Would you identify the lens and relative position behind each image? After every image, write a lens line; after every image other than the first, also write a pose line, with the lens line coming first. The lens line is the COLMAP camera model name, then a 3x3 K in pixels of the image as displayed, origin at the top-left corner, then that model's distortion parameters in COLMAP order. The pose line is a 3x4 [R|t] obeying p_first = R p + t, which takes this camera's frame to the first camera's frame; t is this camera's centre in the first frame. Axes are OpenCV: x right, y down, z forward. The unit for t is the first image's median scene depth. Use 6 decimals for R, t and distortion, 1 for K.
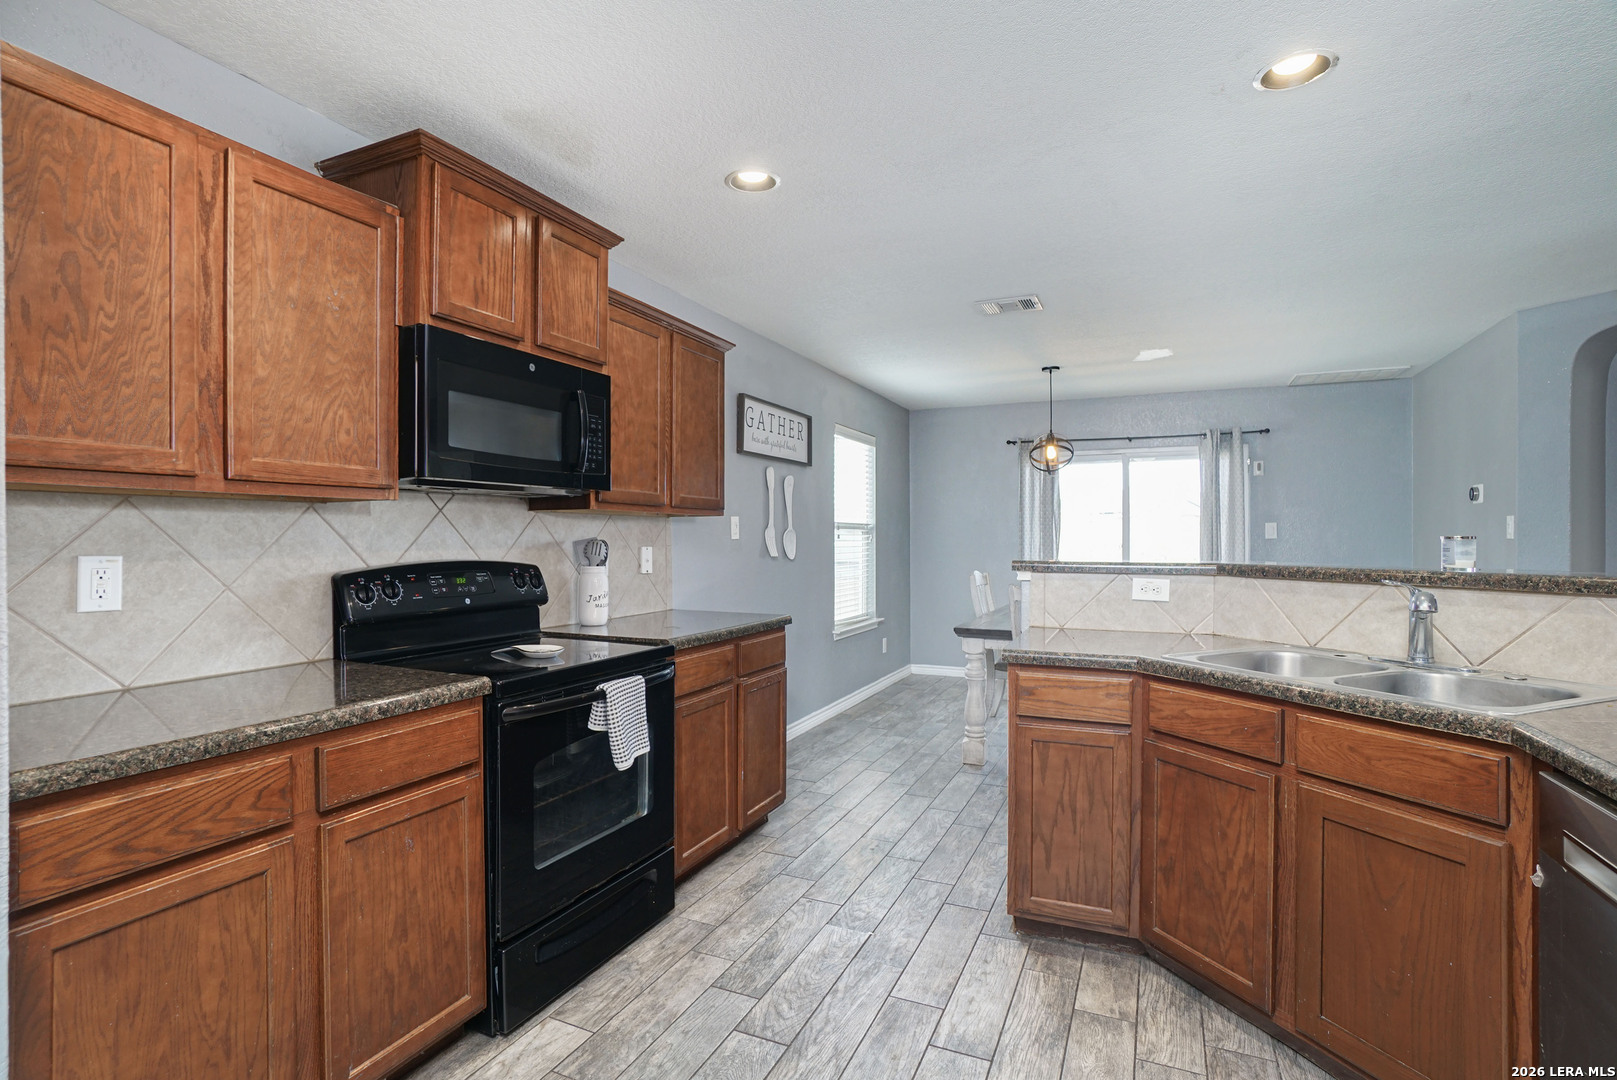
lens RADIAL K [[780.7, 0, 796.8], [0, 780.7, 539.6], [0, 0, 1]] dist [-0.055963, 0.027917]
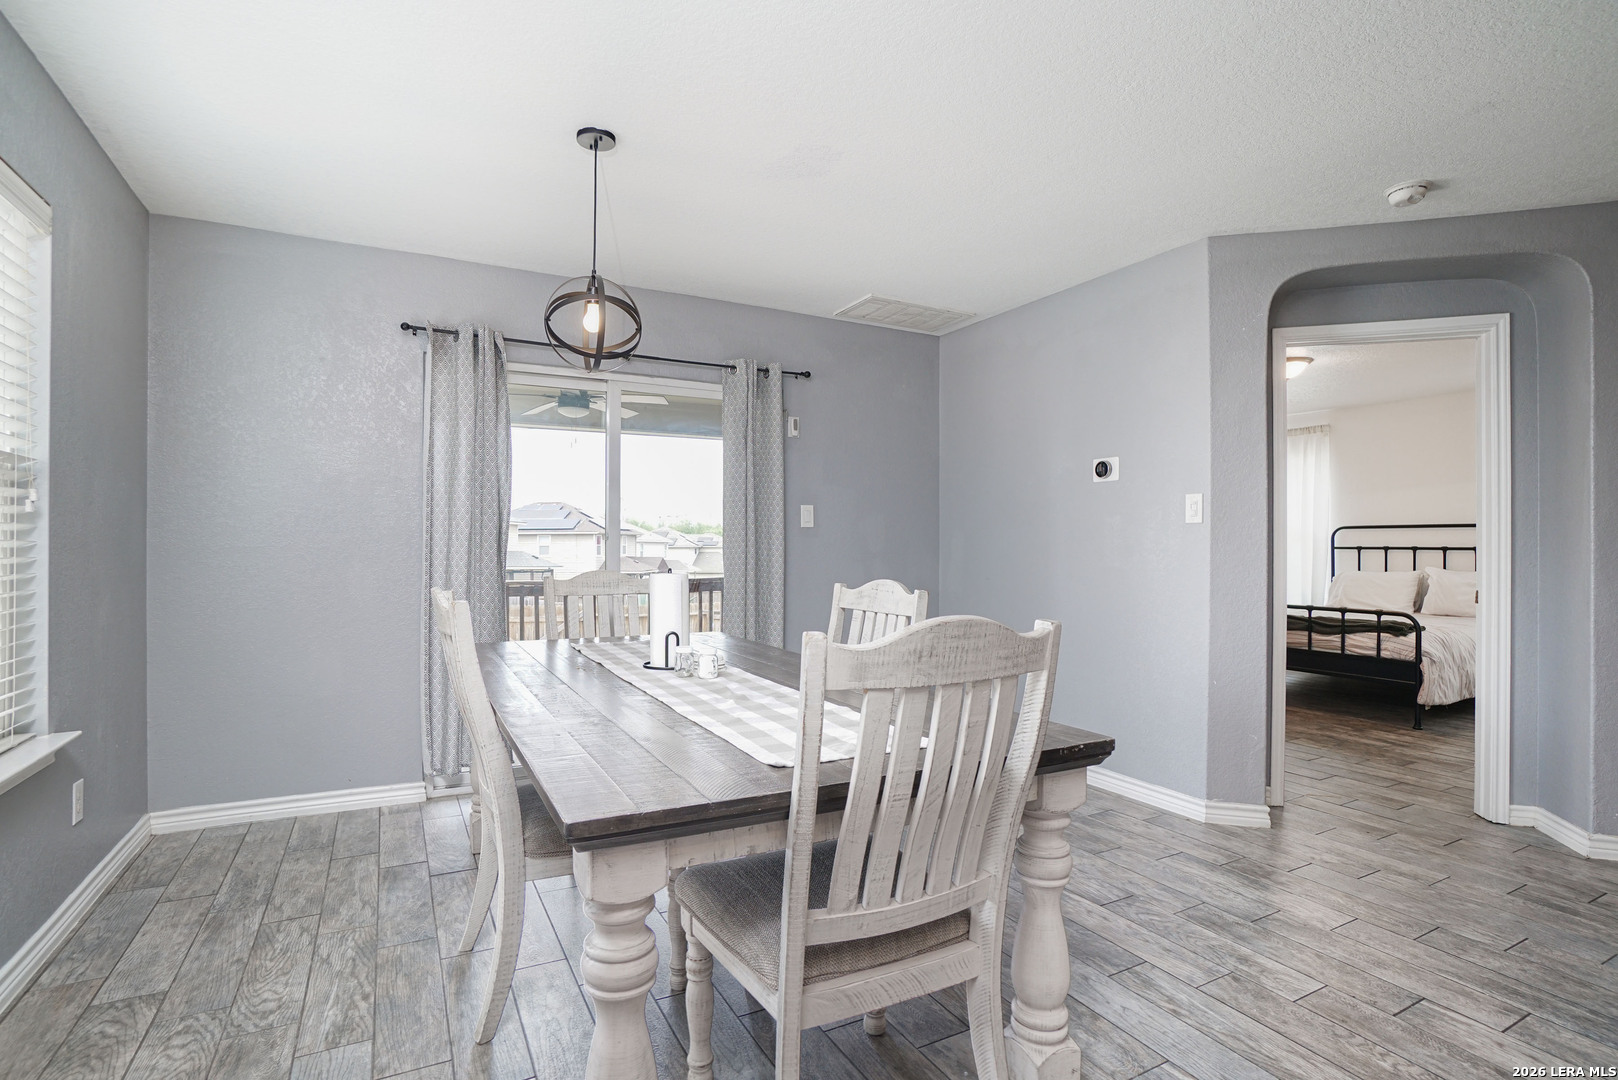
lens RADIAL K [[781.1, 0, 797.3], [0, 781.1, 539.6], [0, 0, 1]] dist [-0.055963, 0.027917]
pose [[0.609740, 0.009944, 0.792539, 0.064230], [-0.007074, 0.999950, -0.007104, 0.024462], [-0.792570, -0.001275, 0.609779, 0.906656]]
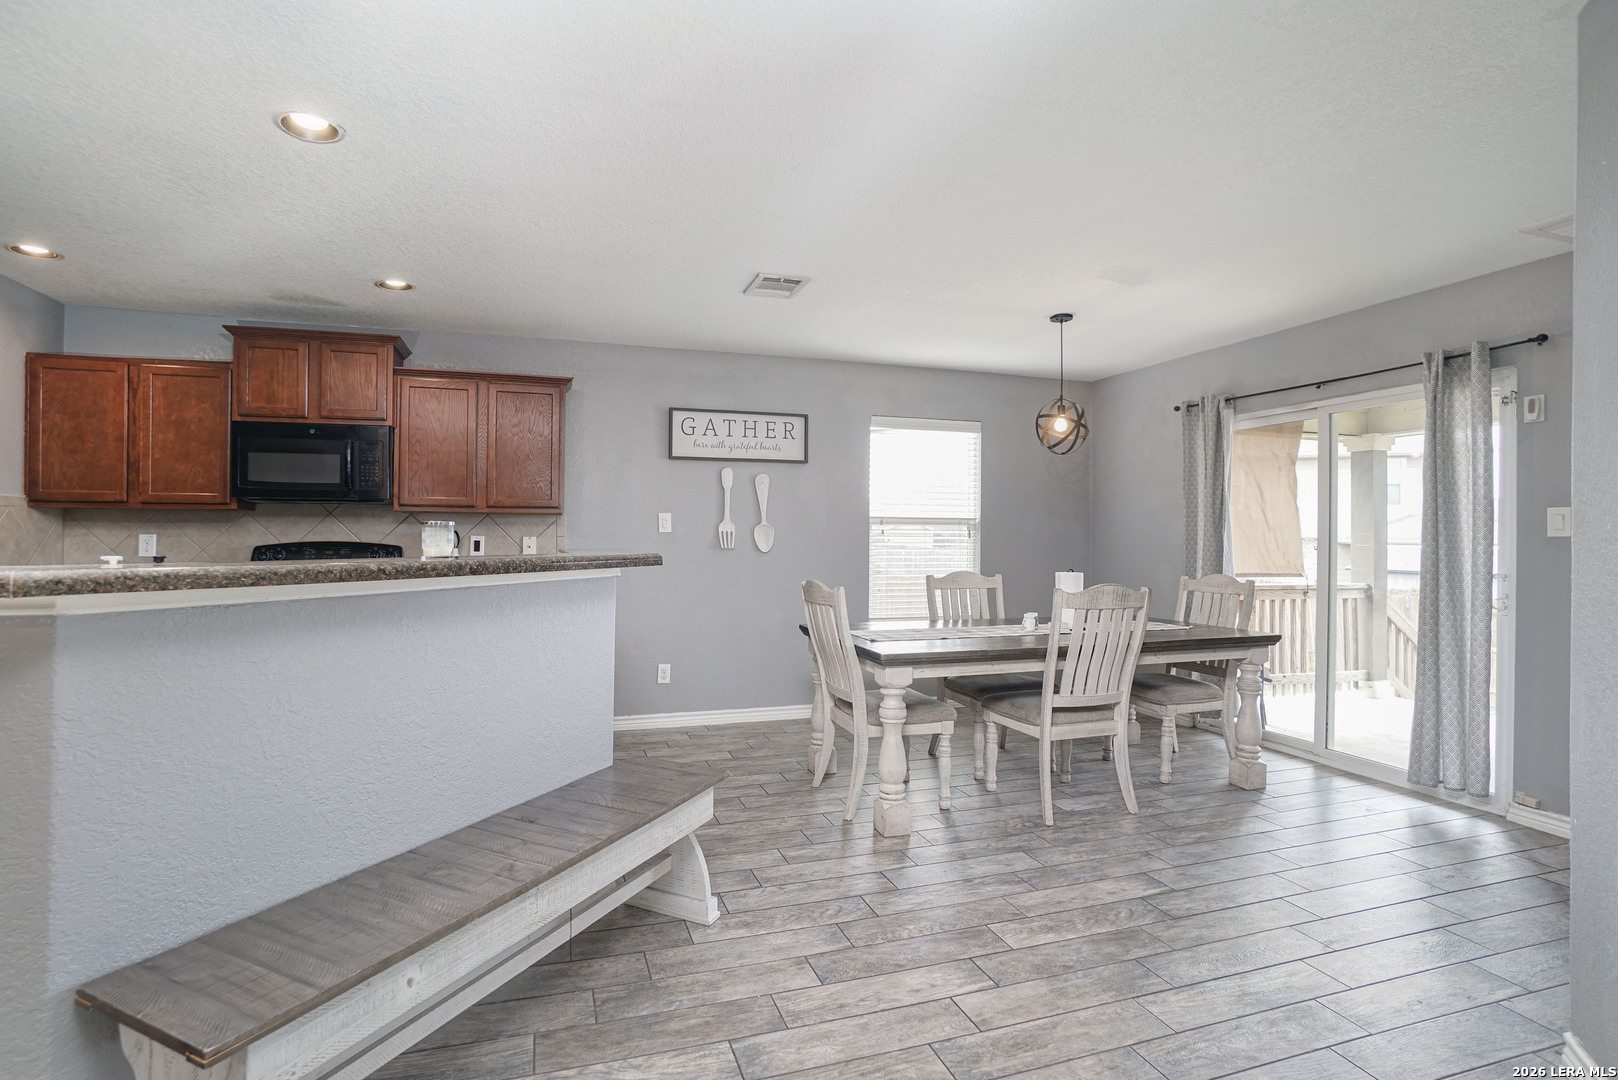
lens RADIAL K [[781.1, 0, 797.3], [0, 781.1, 539.6], [0, 0, 1]] dist [-0.055963, 0.027917]
pose [[0.672402, 0.009023, -0.740132, 1.047733], [-0.008675, 0.999953, 0.004309, 0.003958], [0.740136, 0.003523, 0.672448, 0.399305]]
